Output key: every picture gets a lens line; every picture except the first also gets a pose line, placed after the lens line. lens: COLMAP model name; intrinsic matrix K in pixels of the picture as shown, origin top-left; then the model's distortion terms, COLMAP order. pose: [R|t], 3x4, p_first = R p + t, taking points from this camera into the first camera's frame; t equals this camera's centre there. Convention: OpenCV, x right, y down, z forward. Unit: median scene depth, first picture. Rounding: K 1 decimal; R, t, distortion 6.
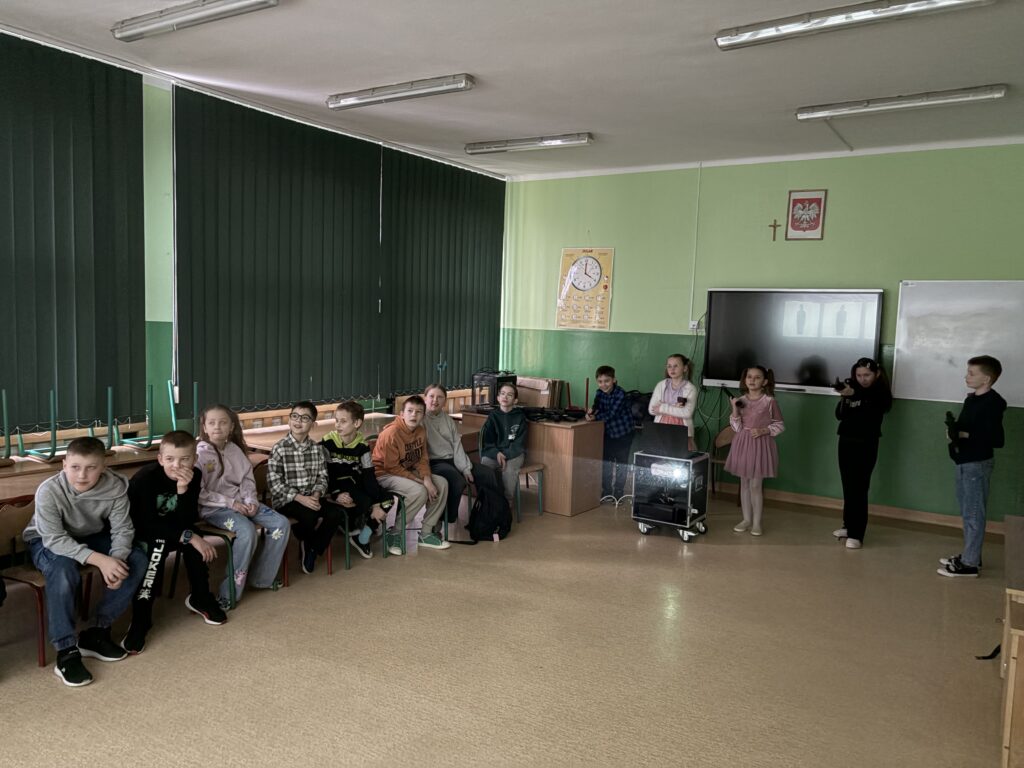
lens RADIAL K [[779.4, 0, 512.0], [0, 779.4, 384.0], [0, 0, 1]] dist [0.157859, -0.580053]
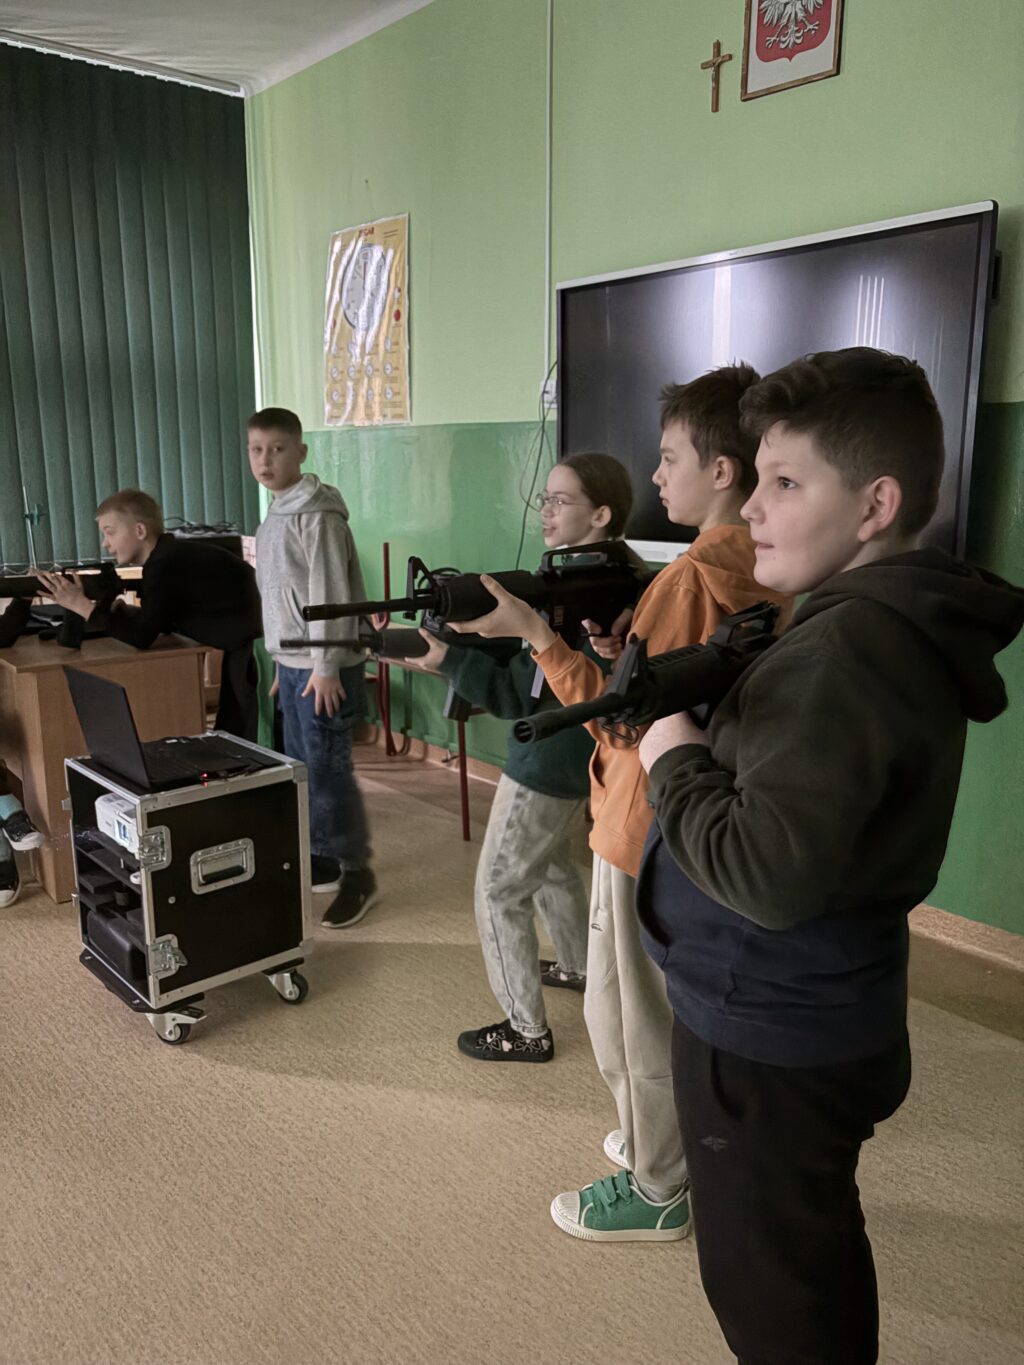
lens RADIAL K [[1055.1, 0, 512.0], [0, 1055.1, 682.5], [0, 0, 1]] dist [-0.016884, 0.007555]
pose [[0.953112, 0.031031, -0.301021, 0.392004], [0.004343, 0.993224, 0.116138, 0.004187], [0.302585, -0.112000, 0.946519, 0.532573]]
